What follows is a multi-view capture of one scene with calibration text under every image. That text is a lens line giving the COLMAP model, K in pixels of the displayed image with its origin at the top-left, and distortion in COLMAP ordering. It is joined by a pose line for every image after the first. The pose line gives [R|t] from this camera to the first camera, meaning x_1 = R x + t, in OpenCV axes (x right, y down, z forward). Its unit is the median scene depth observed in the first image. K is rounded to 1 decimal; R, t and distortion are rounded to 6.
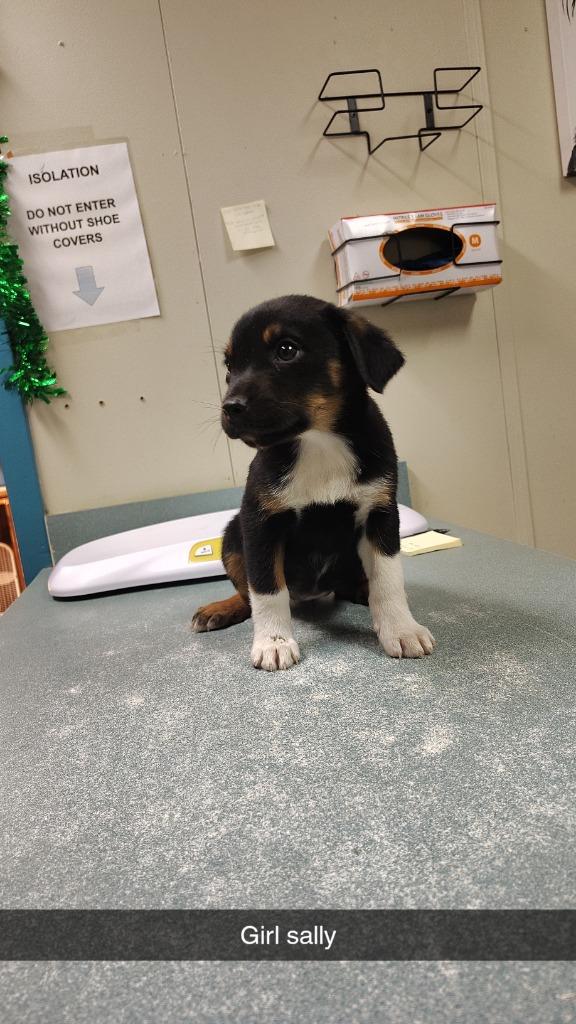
lens RADIAL K [[746.1, 0, 292.9], [0, 746.1, 491.3], [0, 0, 1]] dist [0.044414, -0.063337]
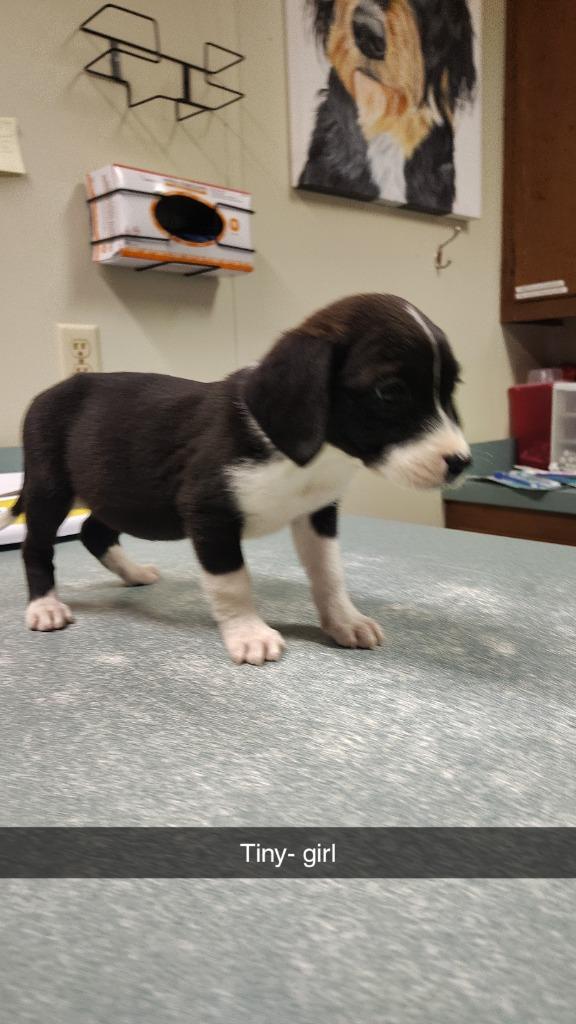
lens RADIAL K [[747.8, 0, 292.5], [0, 747.8, 507.4], [0, 0, 1]] dist [0.045835, -0.081042]
pose [[0.825674, 0.025749, 0.563559, -0.262311], [-0.022640, 0.999665, -0.012504, 0.062740], [-0.563693, -0.002435, 0.825981, 0.114271]]
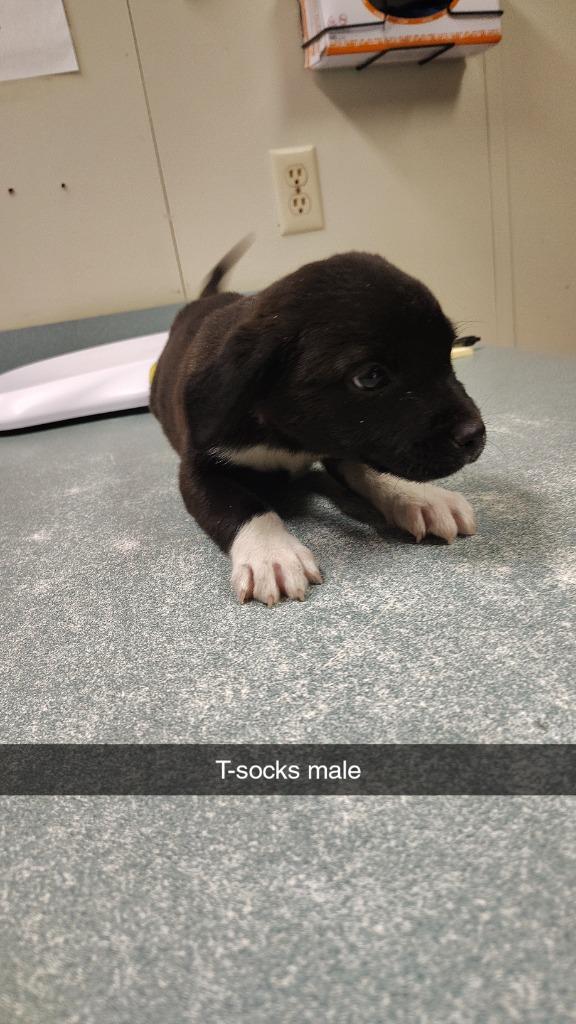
lens RADIAL K [[737.6, 0, 311.9], [0, 737.6, 509.1], [0, 0, 1]] dist [0.046124, -0.086246]
pose [[0.990114, -0.048258, 0.131699, -0.063362], [0.018083, 0.975032, 0.221328, 0.042480], [-0.139091, -0.216759, 0.966266, 0.132751]]
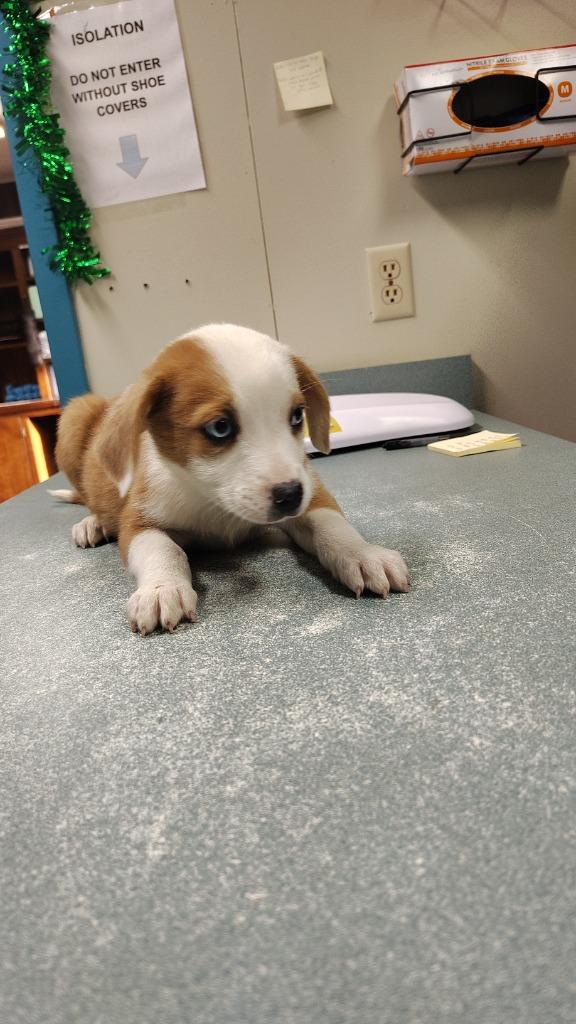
lens RADIAL K [[747.8, 0, 292.5], [0, 747.8, 507.4], [0, 0, 1]] dist [0.045835, -0.081042]
pose [[0.982342, 0.054276, -0.179050, 0.120725], [-0.031286, 0.991176, 0.128809, 0.035216], [0.184461, -0.120933, 0.975371, 0.061581]]
